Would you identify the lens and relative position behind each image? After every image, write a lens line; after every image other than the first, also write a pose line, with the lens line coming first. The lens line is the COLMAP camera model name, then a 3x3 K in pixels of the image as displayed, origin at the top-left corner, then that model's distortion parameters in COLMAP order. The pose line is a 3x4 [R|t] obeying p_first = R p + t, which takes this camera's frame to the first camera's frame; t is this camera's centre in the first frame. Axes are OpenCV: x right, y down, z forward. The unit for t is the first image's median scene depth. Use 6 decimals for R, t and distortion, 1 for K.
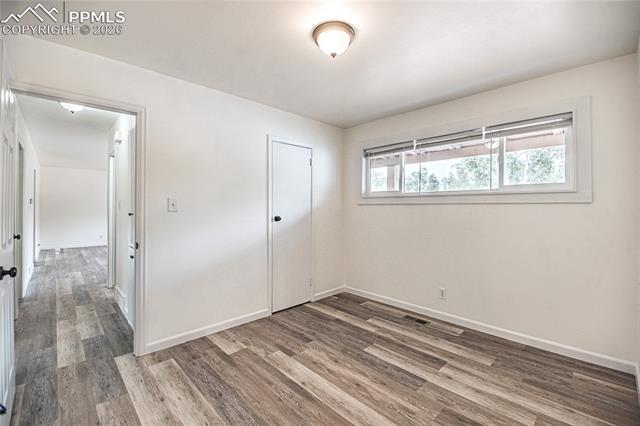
lens RADIAL K [[269.1, 0, 316.8], [0, 269.1, 202.3], [0, 0, 1]] dist [0.025921, -0.017636]
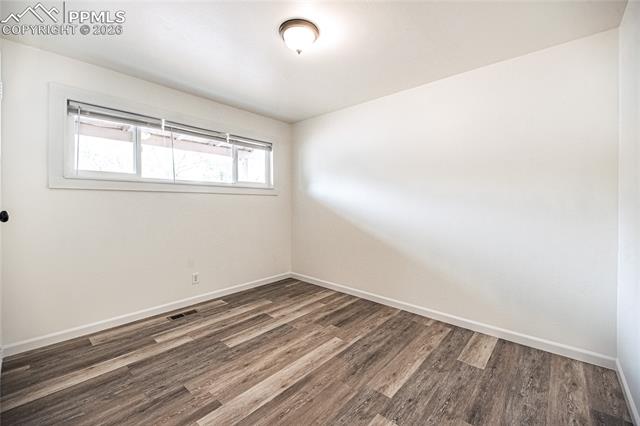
lens RADIAL K [[269.1, 0, 316.8], [0, 269.1, 202.3], [0, 0, 1]] dist [0.025921, -0.017636]
pose [[-0.073603, -0.001719, 0.997286, -0.750072], [-0.025084, 0.999685, -0.000128, 0.036808], [-0.996972, -0.025025, -0.073623, 0.754844]]
